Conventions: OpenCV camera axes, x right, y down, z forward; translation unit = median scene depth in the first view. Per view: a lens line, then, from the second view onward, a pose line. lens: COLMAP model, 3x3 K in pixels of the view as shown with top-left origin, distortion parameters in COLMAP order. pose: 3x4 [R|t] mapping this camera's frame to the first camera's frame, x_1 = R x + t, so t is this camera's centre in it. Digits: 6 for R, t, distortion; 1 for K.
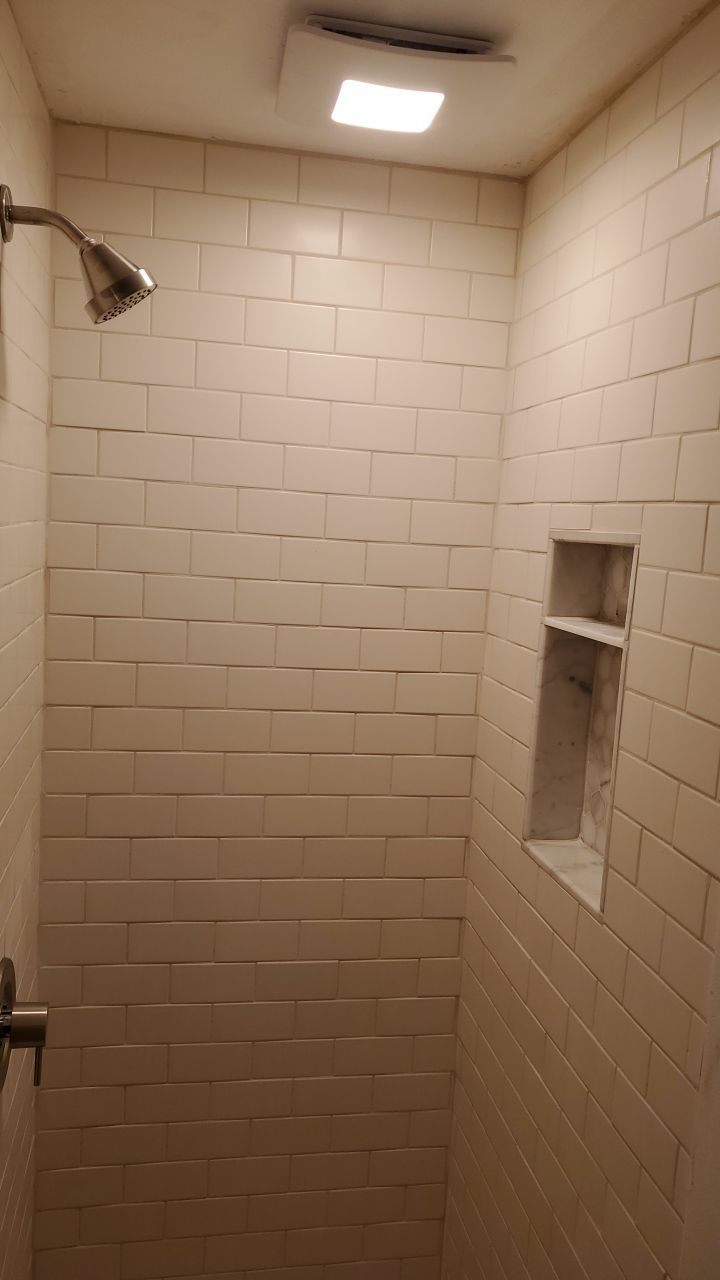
lens RADIAL K [[983.6, 0, 349.4], [0, 983.6, 637.3], [0, 0, 1]] dist [-0.003468, -0.007809]
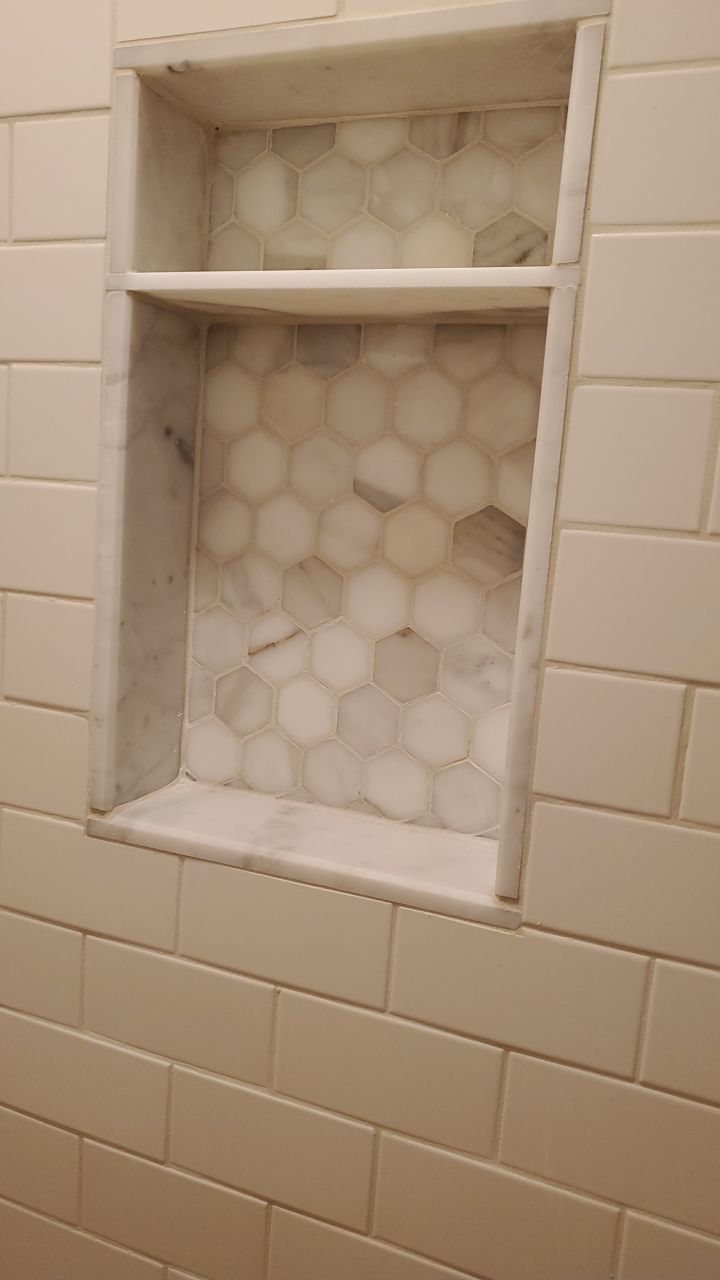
lens RADIAL K [[983.6, 0, 358.1], [0, 983.6, 647.6], [0, 0, 1]] dist [-0.003468, -0.007809]
pose [[0.530272, -0.160499, 0.832497, -0.114221], [0.064331, 0.986704, 0.149252, 0.078081], [-0.845383, -0.025588, 0.533547, 0.690616]]
